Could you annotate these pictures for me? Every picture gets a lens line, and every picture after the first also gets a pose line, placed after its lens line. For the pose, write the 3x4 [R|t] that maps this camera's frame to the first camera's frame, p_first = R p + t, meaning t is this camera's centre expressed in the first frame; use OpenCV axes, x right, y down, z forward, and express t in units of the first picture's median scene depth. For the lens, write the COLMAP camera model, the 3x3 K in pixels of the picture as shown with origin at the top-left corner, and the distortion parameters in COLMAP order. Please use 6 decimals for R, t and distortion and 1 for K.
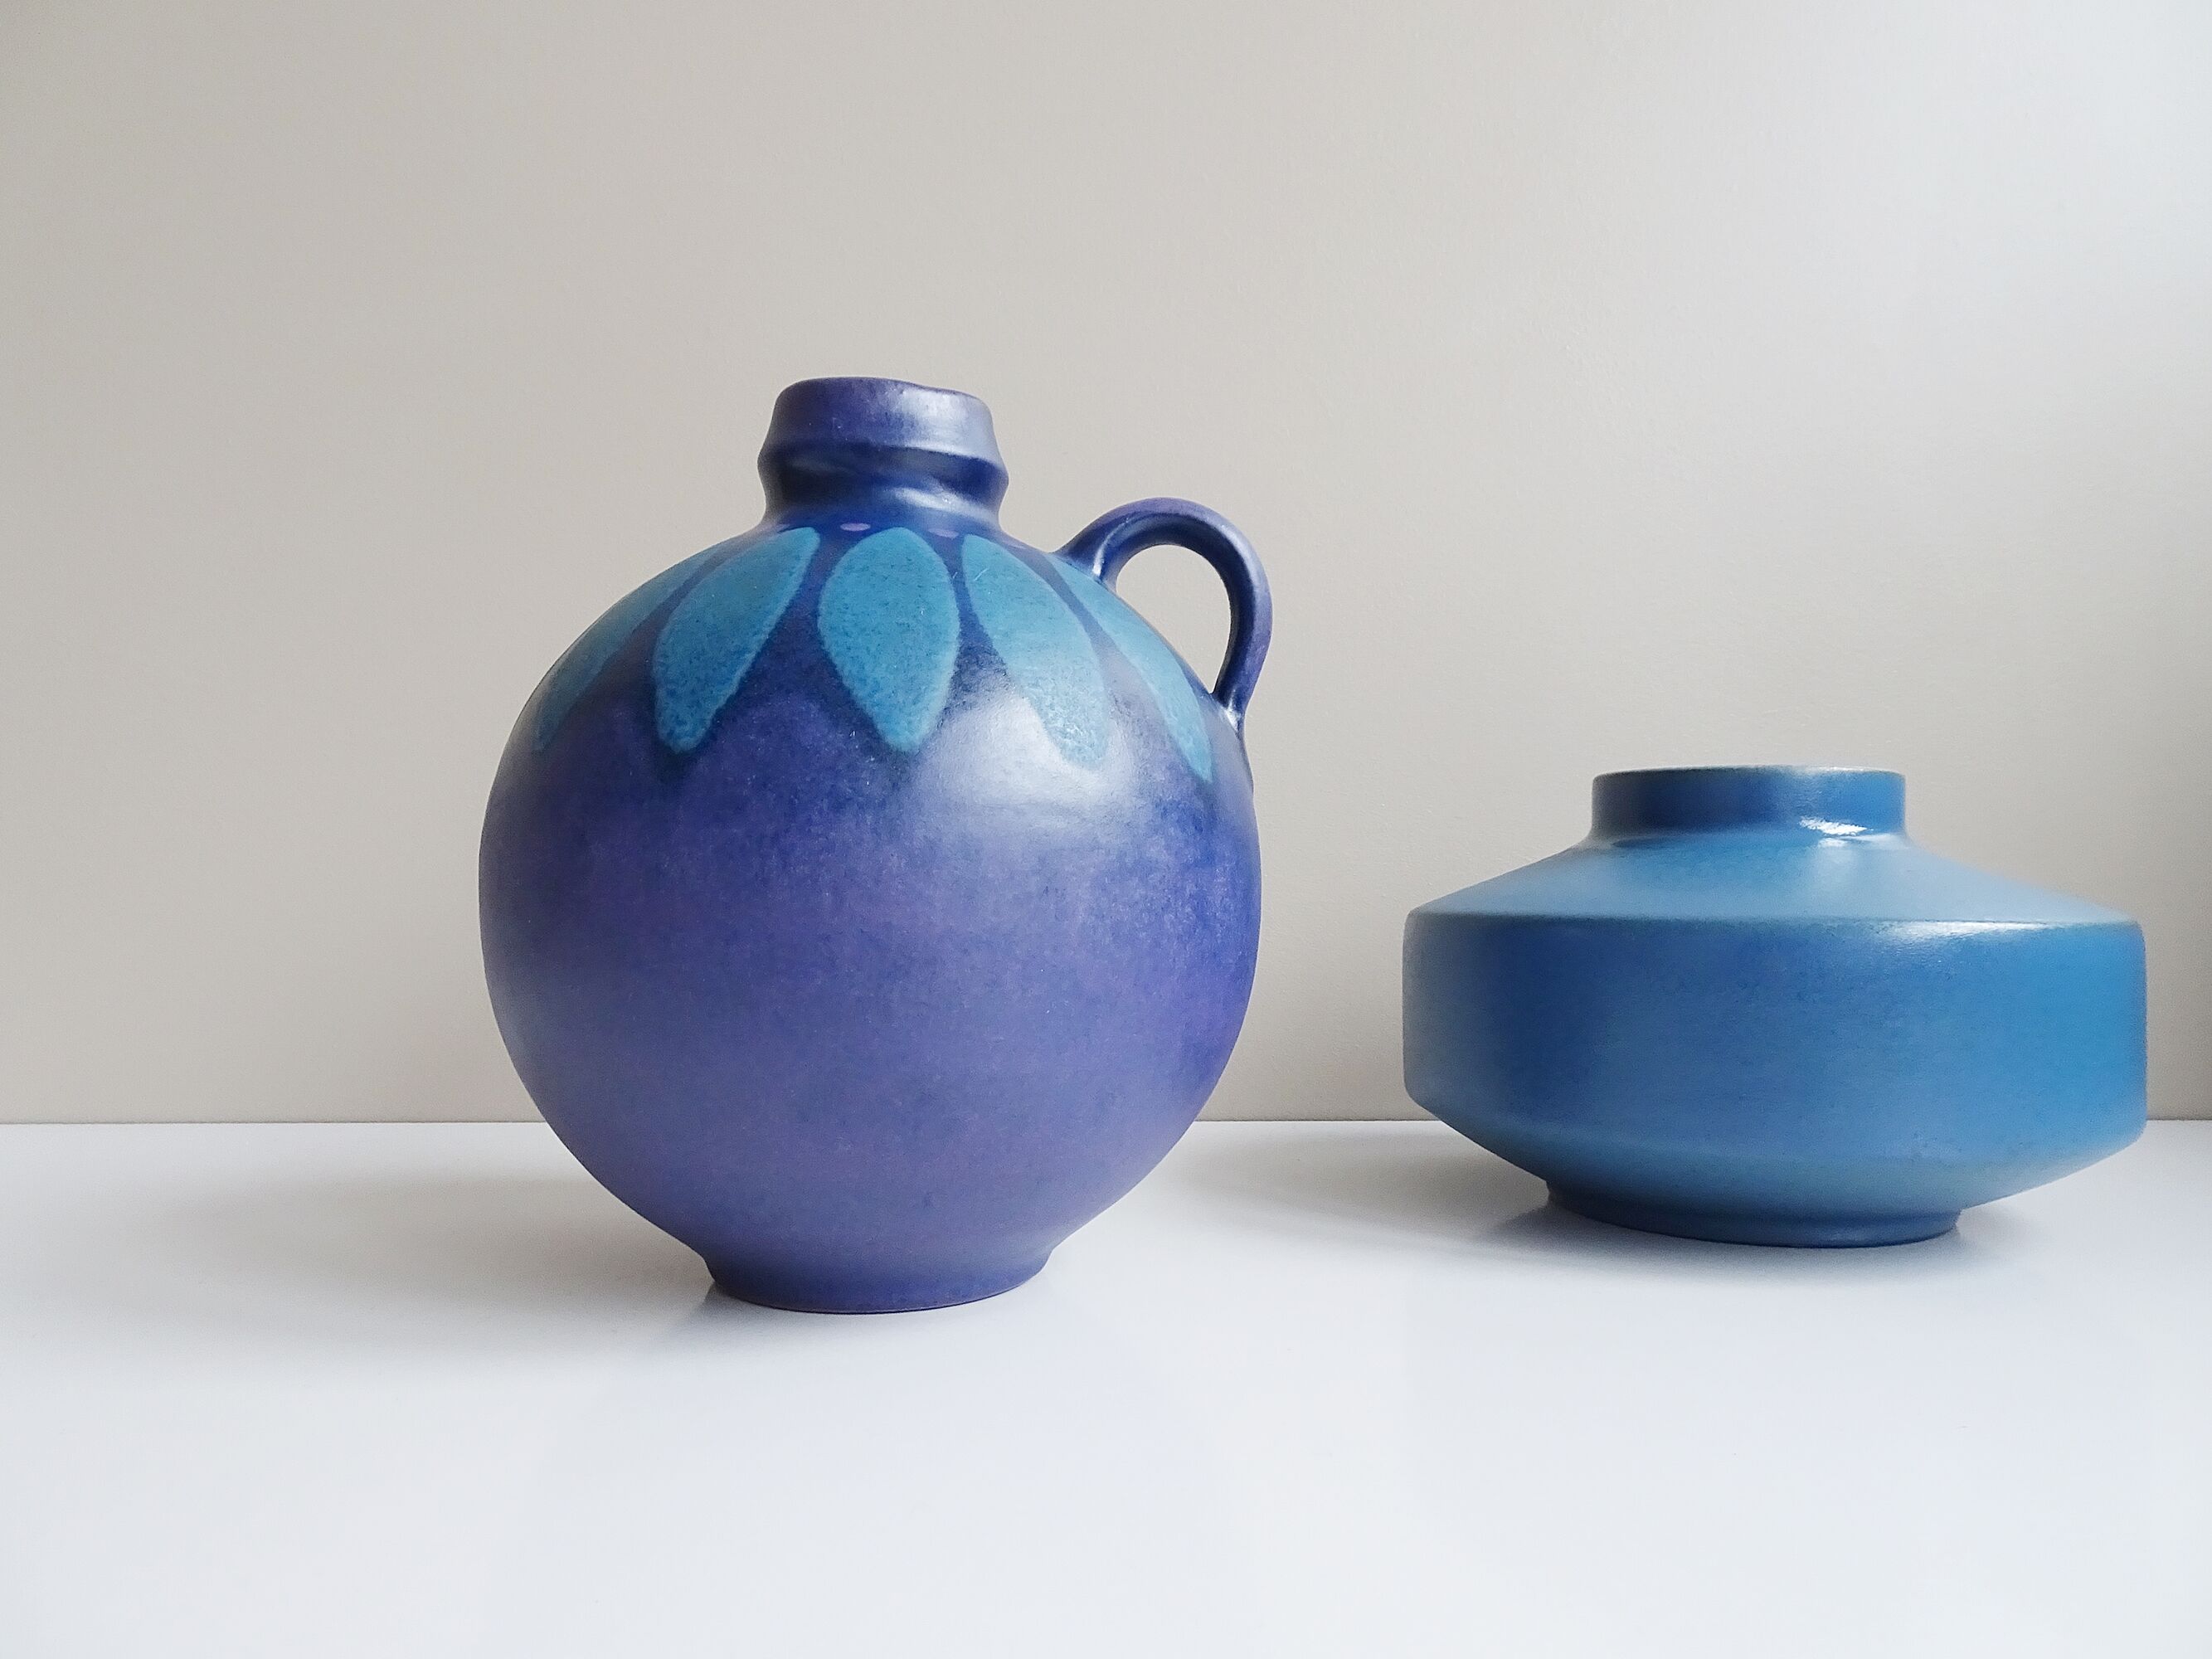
lens RADIAL K [[1538.6, 0, 1106.0], [0, 1538.6, 829.5], [0, 0, 1]] dist [-0.004469, -0.001311]
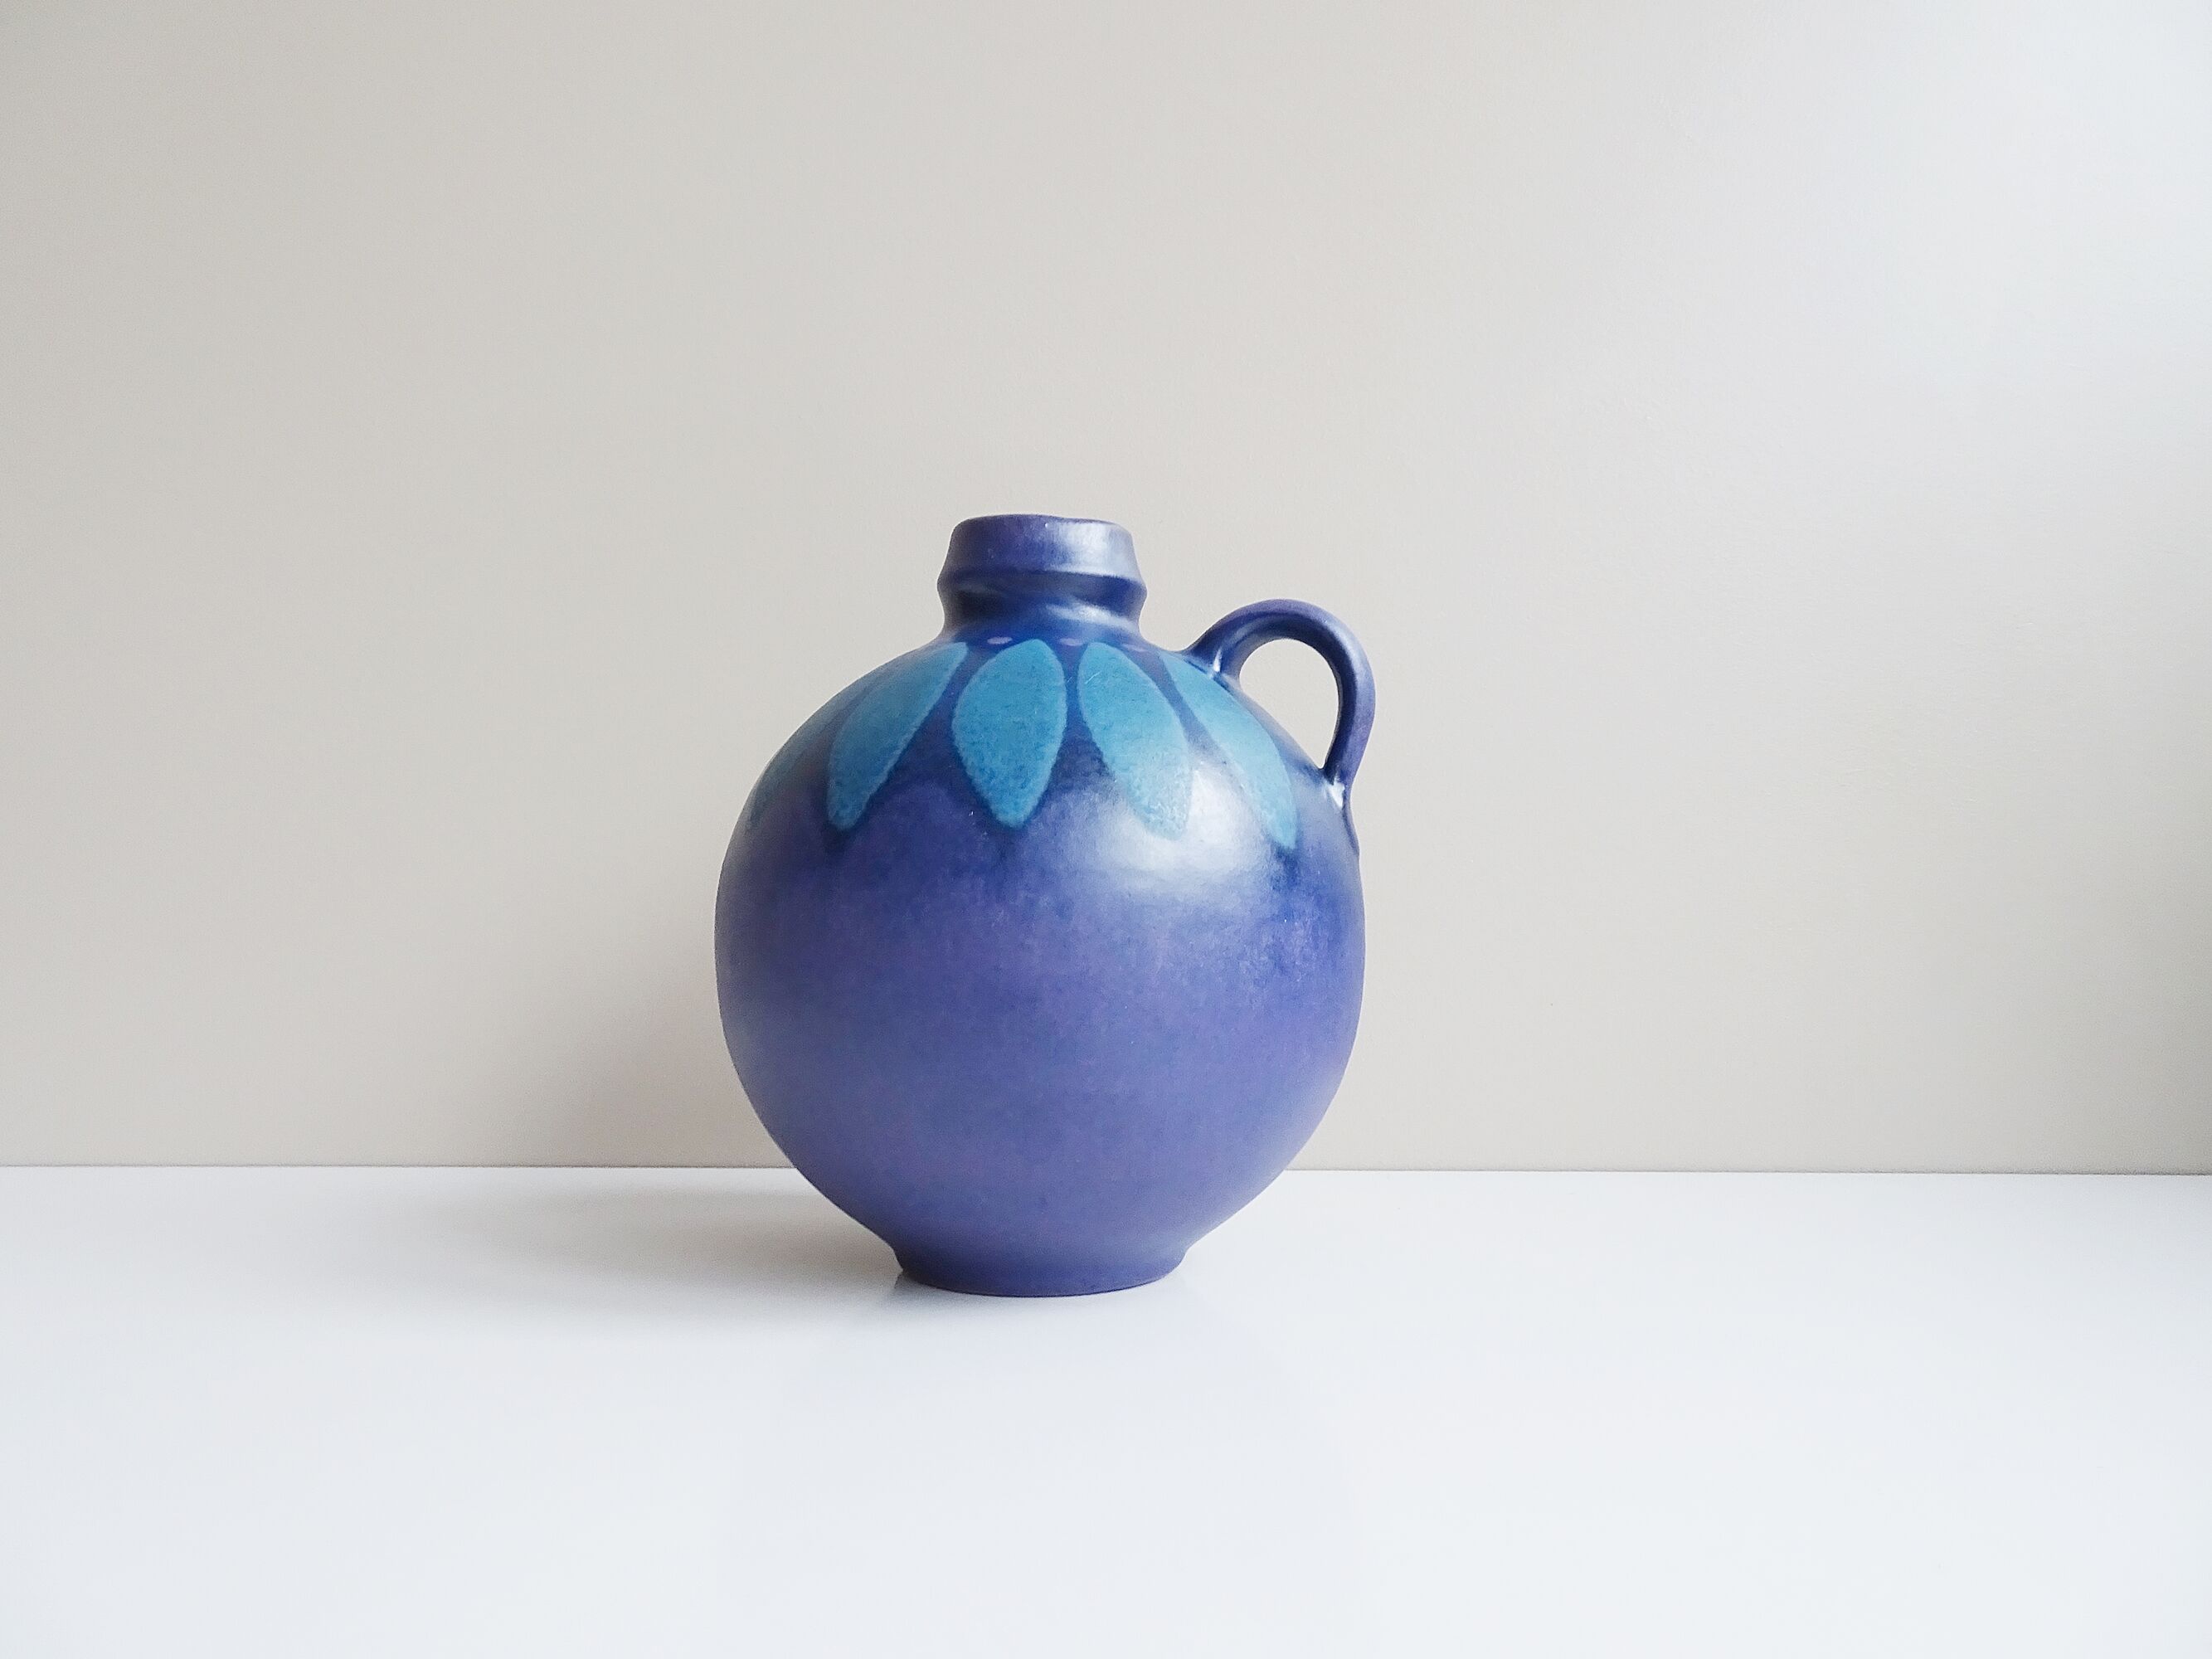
lens RADIAL K [[1538.6, 0, 1106.0], [0, 1538.6, 829.5], [0, 0, 1]] dist [-0.004469, -0.001311]
pose [[0.975269, -0.013610, -0.220601, 0.209201], [0.005518, 0.999291, -0.037256, -0.002500], [0.220951, 0.035117, 0.974652, -0.178444]]
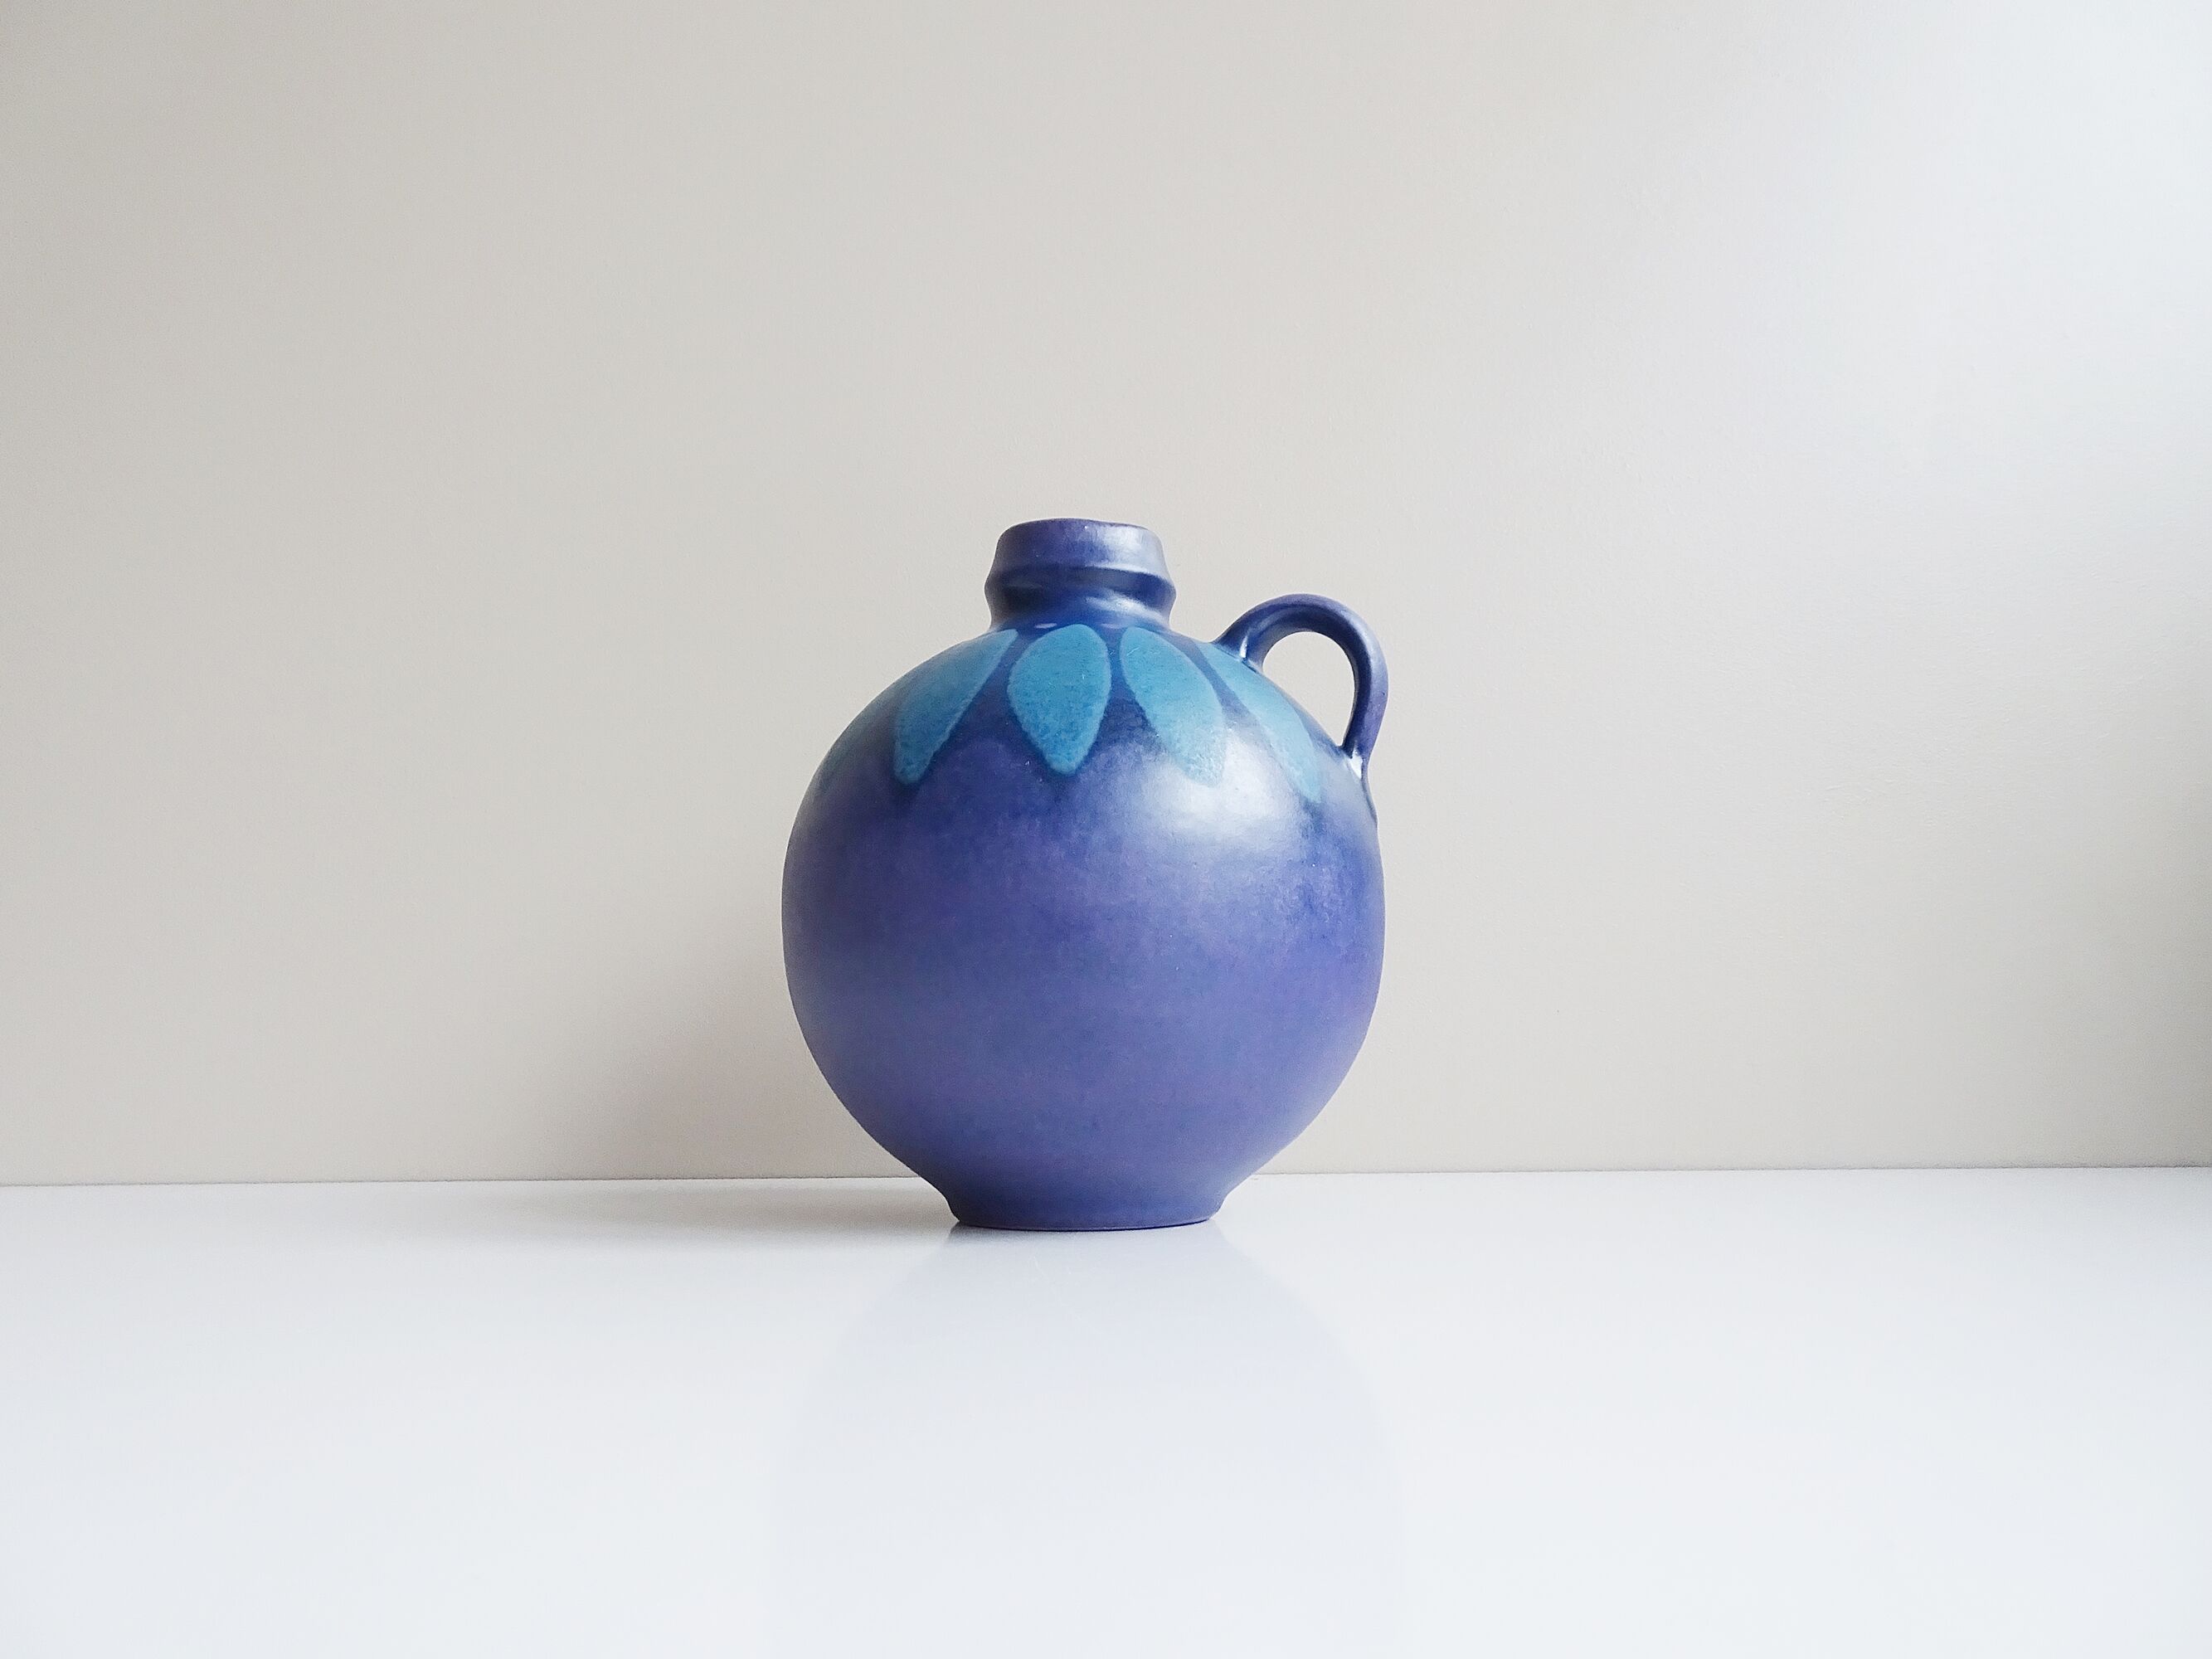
lens RADIAL K [[1538.6, 0, 1106.0], [0, 1538.6, 829.5], [0, 0, 1]] dist [-0.004469, -0.001311]
pose [[0.975429, -0.041543, -0.216363, 0.191182], [0.015944, 0.992797, -0.118741, 0.155615], [0.219737, 0.112374, 0.969065, -0.292883]]
